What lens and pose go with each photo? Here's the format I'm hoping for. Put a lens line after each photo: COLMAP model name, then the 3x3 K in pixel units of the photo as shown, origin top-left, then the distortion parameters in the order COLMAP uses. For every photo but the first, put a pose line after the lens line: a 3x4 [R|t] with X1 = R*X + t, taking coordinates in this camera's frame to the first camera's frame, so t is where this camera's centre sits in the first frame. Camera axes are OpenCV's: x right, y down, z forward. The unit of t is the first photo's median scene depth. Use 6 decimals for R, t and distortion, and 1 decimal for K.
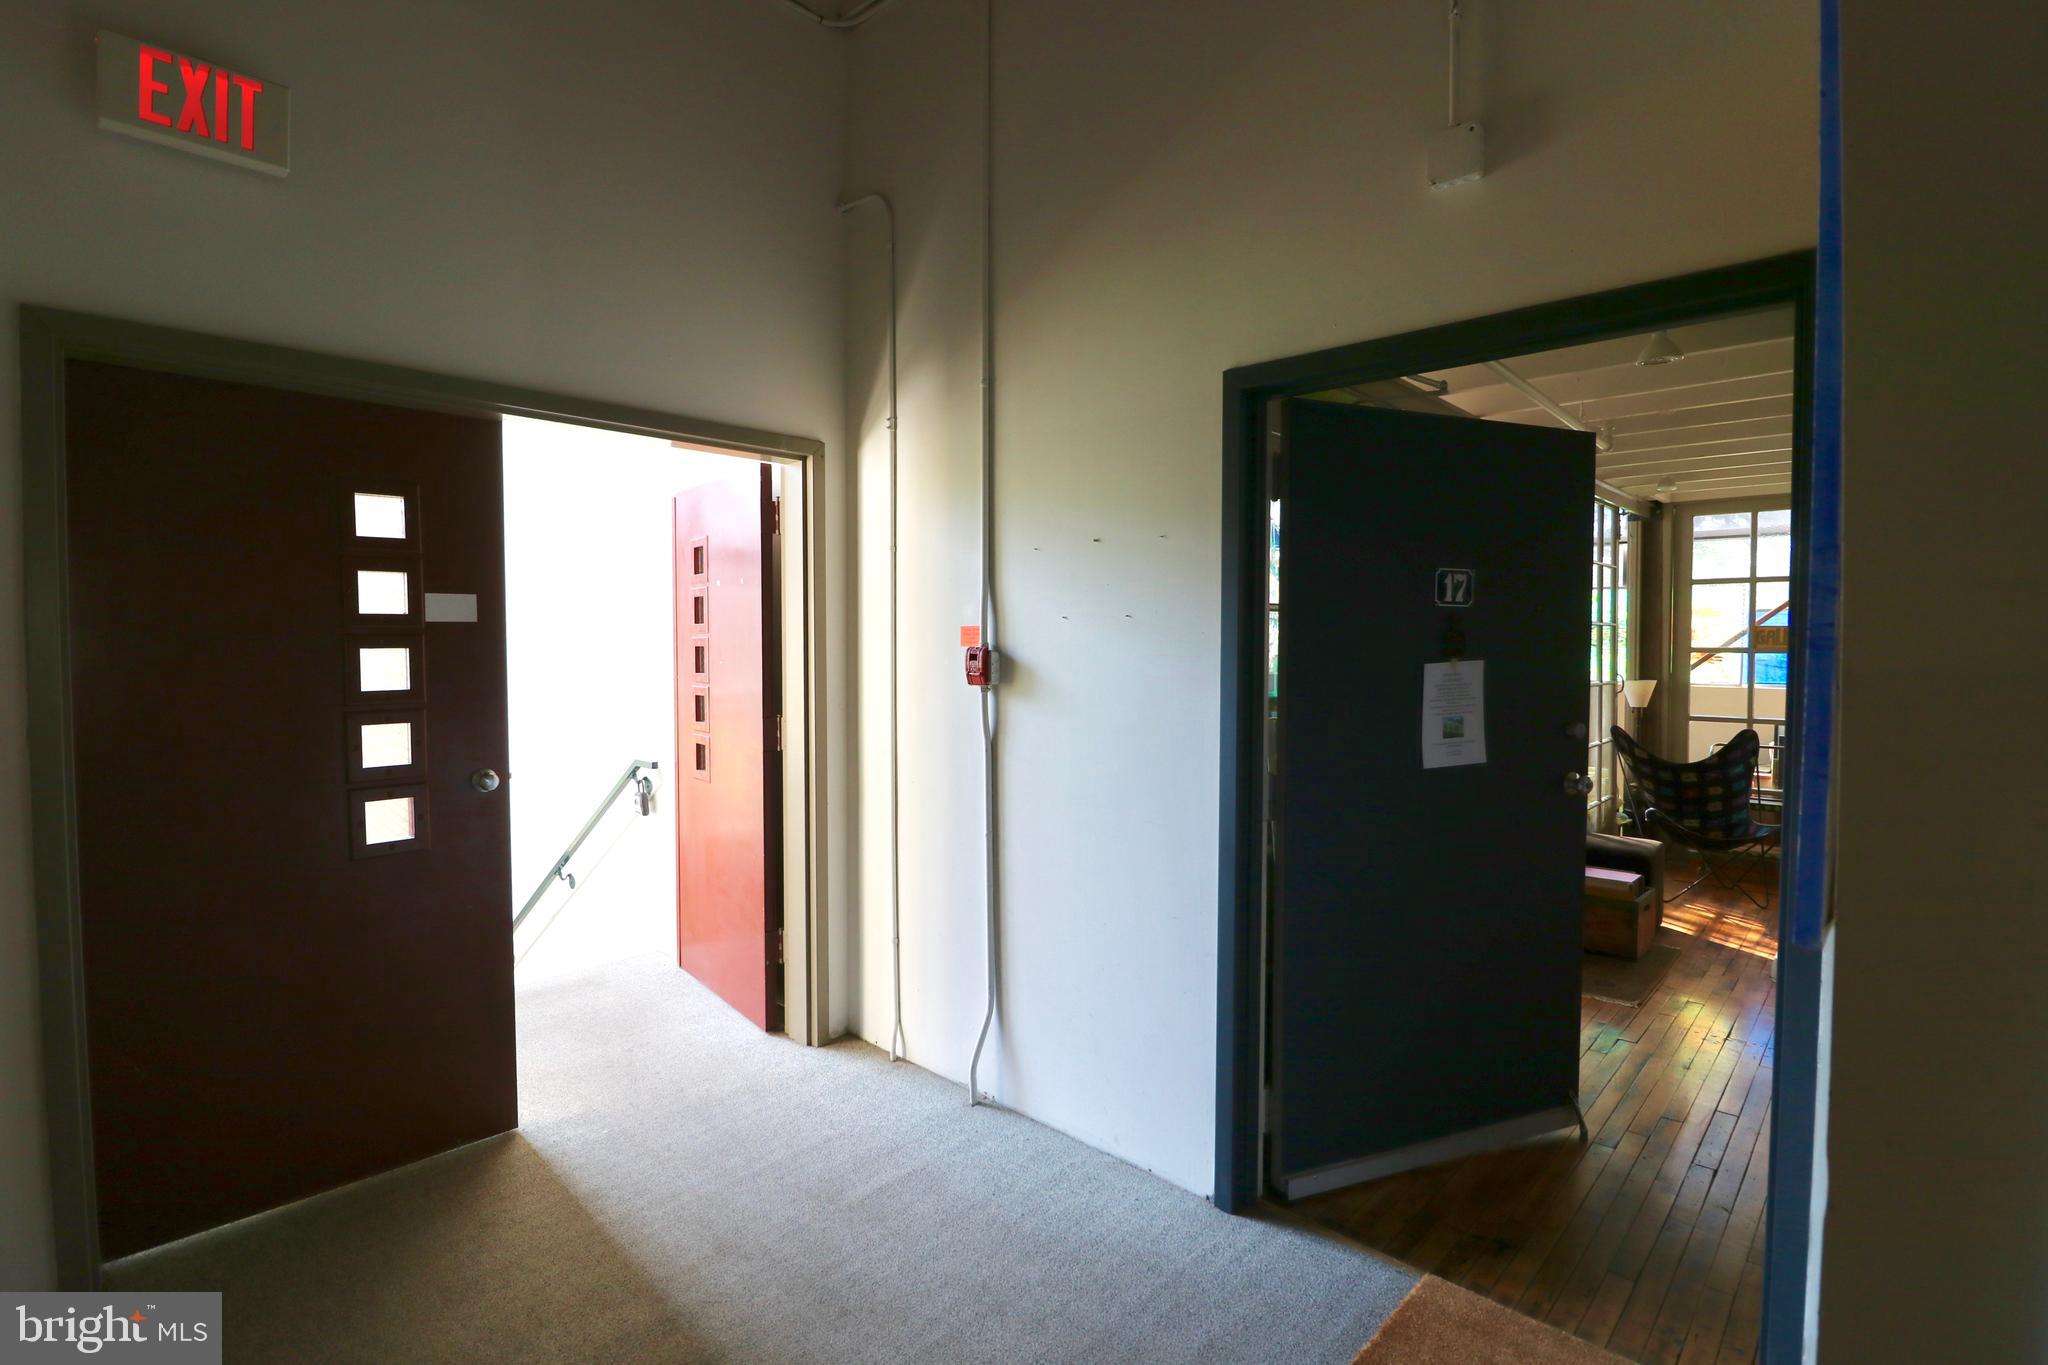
lens RADIAL K [[966.4, 0, 1022.8], [0, 966.4, 682.1], [0, 0, 1]] dist [-0.010823, -0.003940]
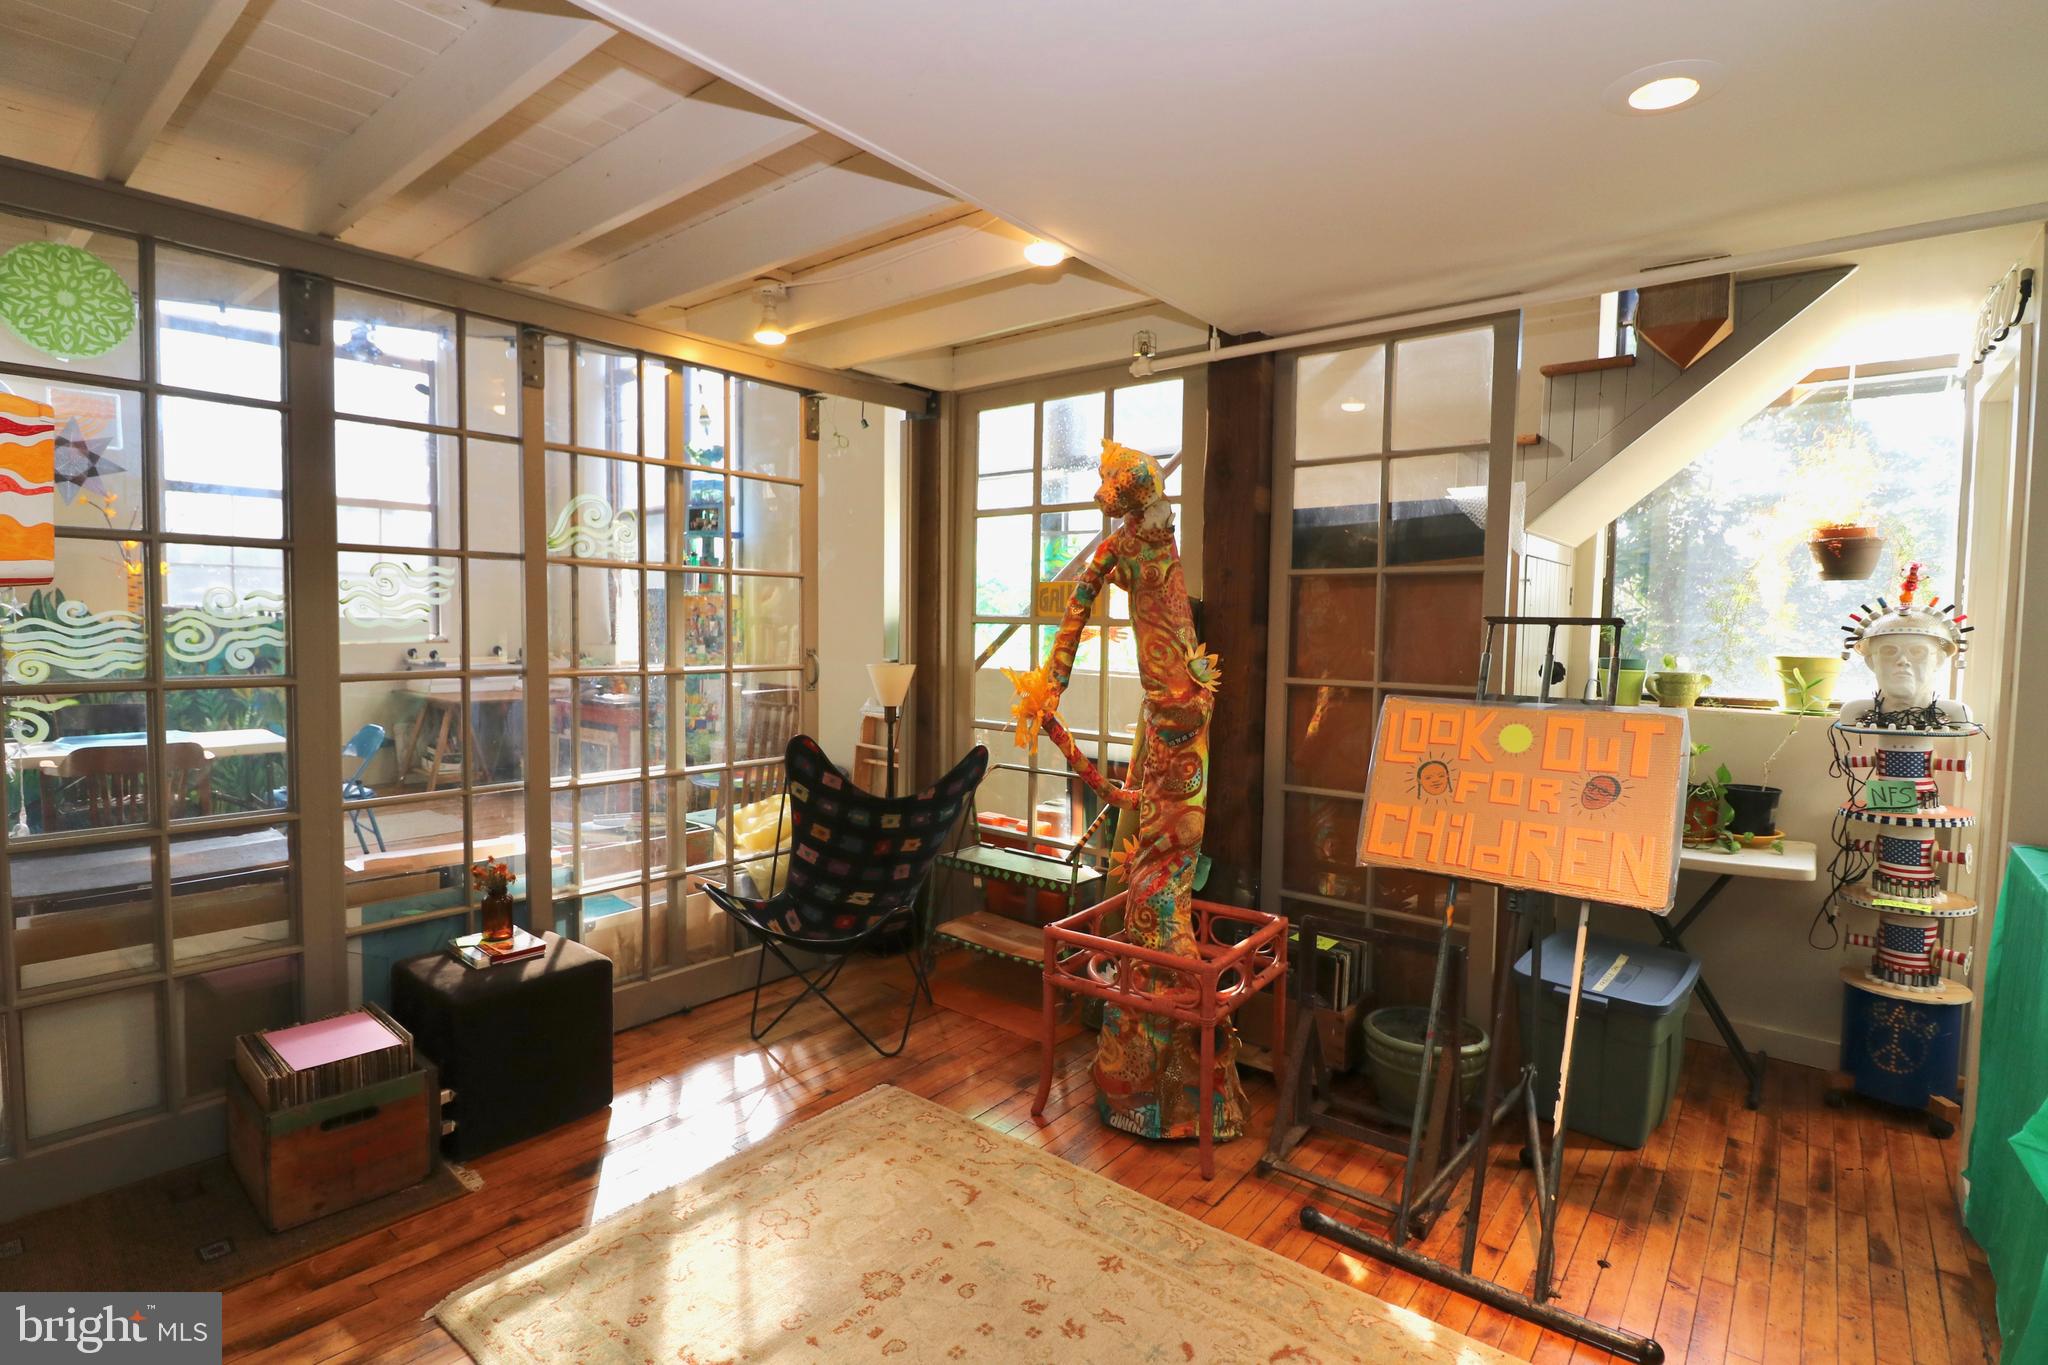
lens RADIAL K [[966.4, 0, 1017.4], [0, 966.4, 675.6], [0, 0, 1]] dist [-0.010823, -0.003940]
pose [[0.998667, 0.010616, 0.050522, 0.692933], [-0.011955, 0.999583, 0.026288, -0.012351], [-0.050222, -0.026857, 0.998377, 0.344228]]
